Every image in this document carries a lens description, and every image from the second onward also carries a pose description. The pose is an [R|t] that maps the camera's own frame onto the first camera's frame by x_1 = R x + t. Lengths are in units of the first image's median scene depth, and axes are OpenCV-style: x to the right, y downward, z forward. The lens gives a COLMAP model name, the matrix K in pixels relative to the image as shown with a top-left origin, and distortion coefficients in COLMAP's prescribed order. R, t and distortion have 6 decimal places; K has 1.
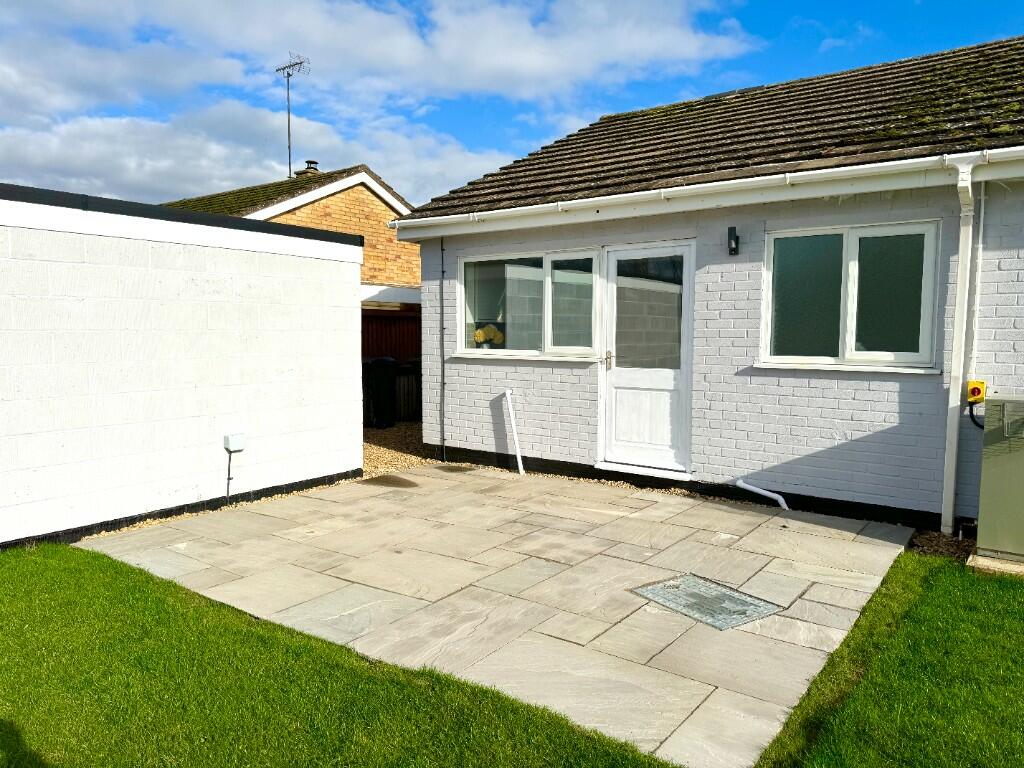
lens RADIAL K [[715.2, 0, 513.8], [0, 715.2, 378.9], [0, 0, 1]] dist [0.155689, -0.230355]
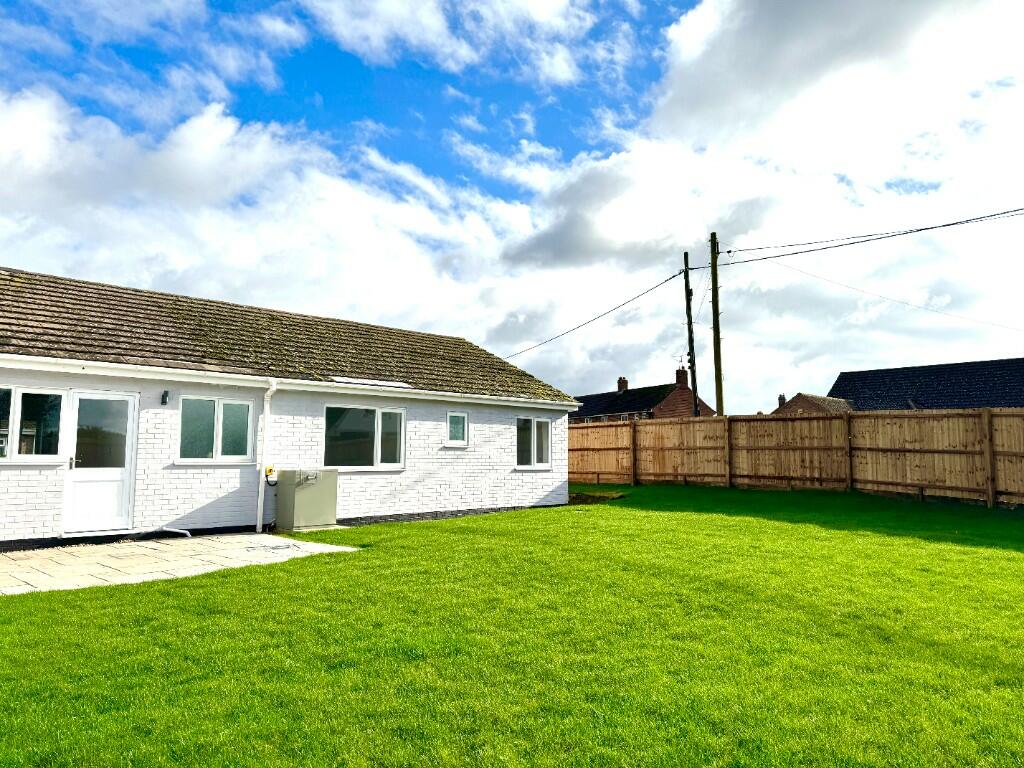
lens RADIAL K [[715.2, 0, 513.8], [0, 715.2, 378.9], [0, 0, 1]] dist [0.155689, -0.230355]
pose [[0.156790, 0.078165, 0.984534, -1.167534], [0.033590, 0.995864, -0.084414, -0.039639], [-0.987061, 0.046306, 0.153516, -0.145865]]
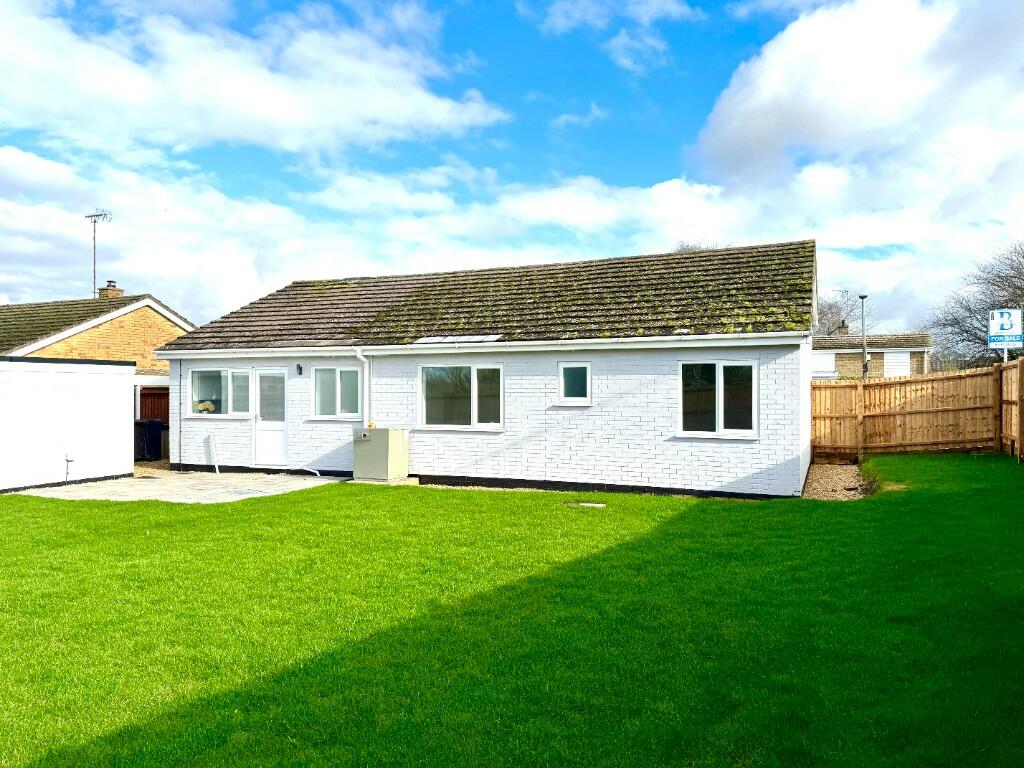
lens RADIAL K [[748.7, 0, 514.5], [0, 748.7, 371.9], [0, 0, 1]] dist [0.090059, -0.105244]
pose [[0.975743, -0.001186, 0.218915, 0.377195], [0.020909, 0.995918, -0.087802, 0.050622], [-0.217917, 0.090250, 0.971786, -1.372935]]
